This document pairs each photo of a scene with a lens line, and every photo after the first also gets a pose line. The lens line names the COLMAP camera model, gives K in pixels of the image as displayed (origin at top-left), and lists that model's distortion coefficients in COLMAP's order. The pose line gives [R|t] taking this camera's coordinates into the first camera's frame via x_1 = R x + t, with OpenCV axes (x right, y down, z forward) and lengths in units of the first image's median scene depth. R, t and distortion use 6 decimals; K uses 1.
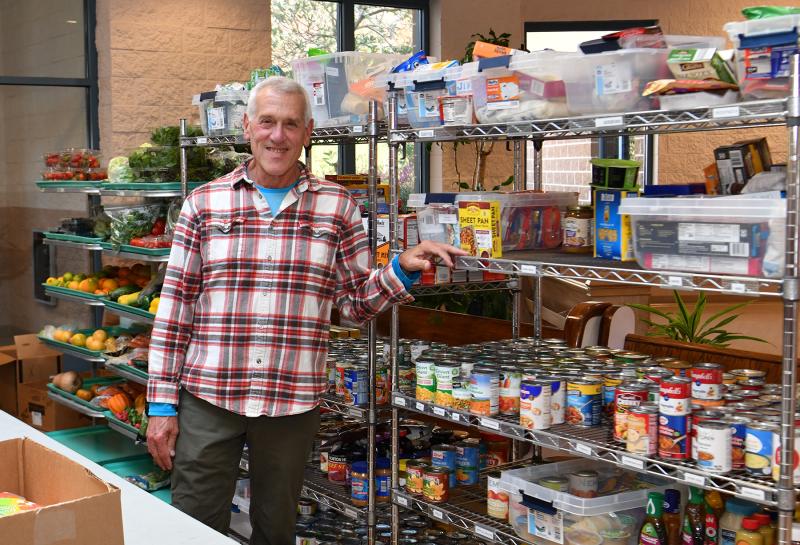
lens RADIAL K [[1231.0, 0, 400.4], [0, 1231.0, 267.3], [0, 0, 1]] dist [-0.001362, 0.000000]
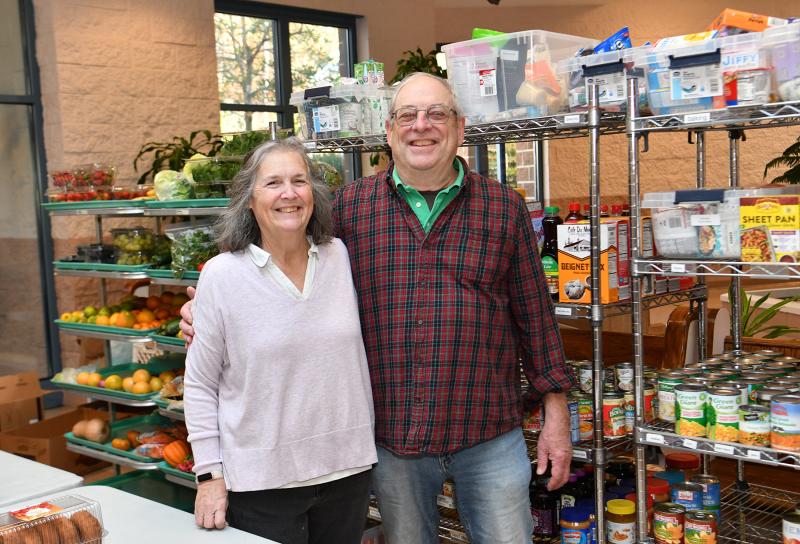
lens RADIAL K [[1023.5, 0, 399.7], [0, 1023.5, 280.8], [0, 0, 1]] dist [0.062051, 0.000000]
pose [[0.973820, -0.052890, 0.221083, -0.164500], [0.051561, 0.998600, 0.011785, -0.008472], [-0.221397, -0.000077, 0.975184, 0.179623]]
